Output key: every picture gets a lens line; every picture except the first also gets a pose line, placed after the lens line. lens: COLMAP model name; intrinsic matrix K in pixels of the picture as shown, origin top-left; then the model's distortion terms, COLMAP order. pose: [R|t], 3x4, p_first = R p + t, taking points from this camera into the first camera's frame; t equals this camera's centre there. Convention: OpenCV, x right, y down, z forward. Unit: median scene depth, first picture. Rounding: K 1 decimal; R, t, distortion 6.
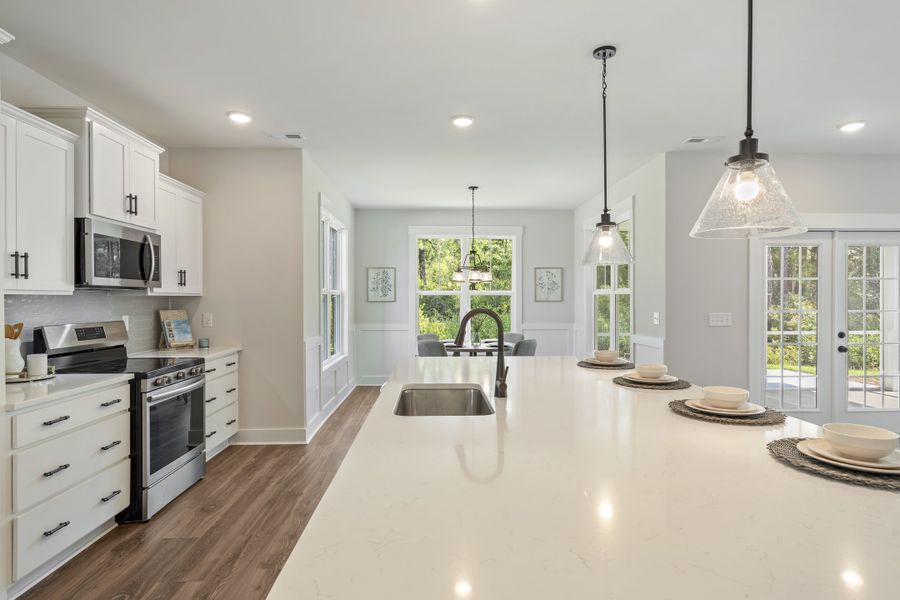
lens RADIAL K [[489.5, 0, 450.0], [0, 489.5, 300.0], [0, 0, 1]] dist [0.003388, 0.000603]
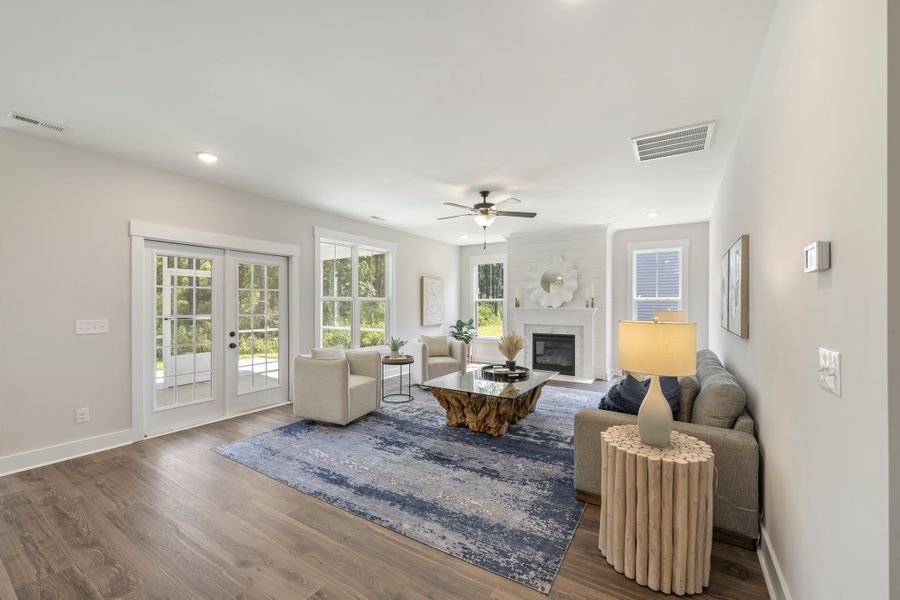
lens RADIAL K [[360.1, 0, 450.0], [0, 360.1, 300.0], [0, 0, 1]] dist [0.001053, 0.000102]
pose [[0.568980, 0.010104, 0.822289, 0.398264], [0.003221, 0.999889, -0.014515, 0.000392], [-0.822345, 0.010907, 0.568884, 0.036847]]
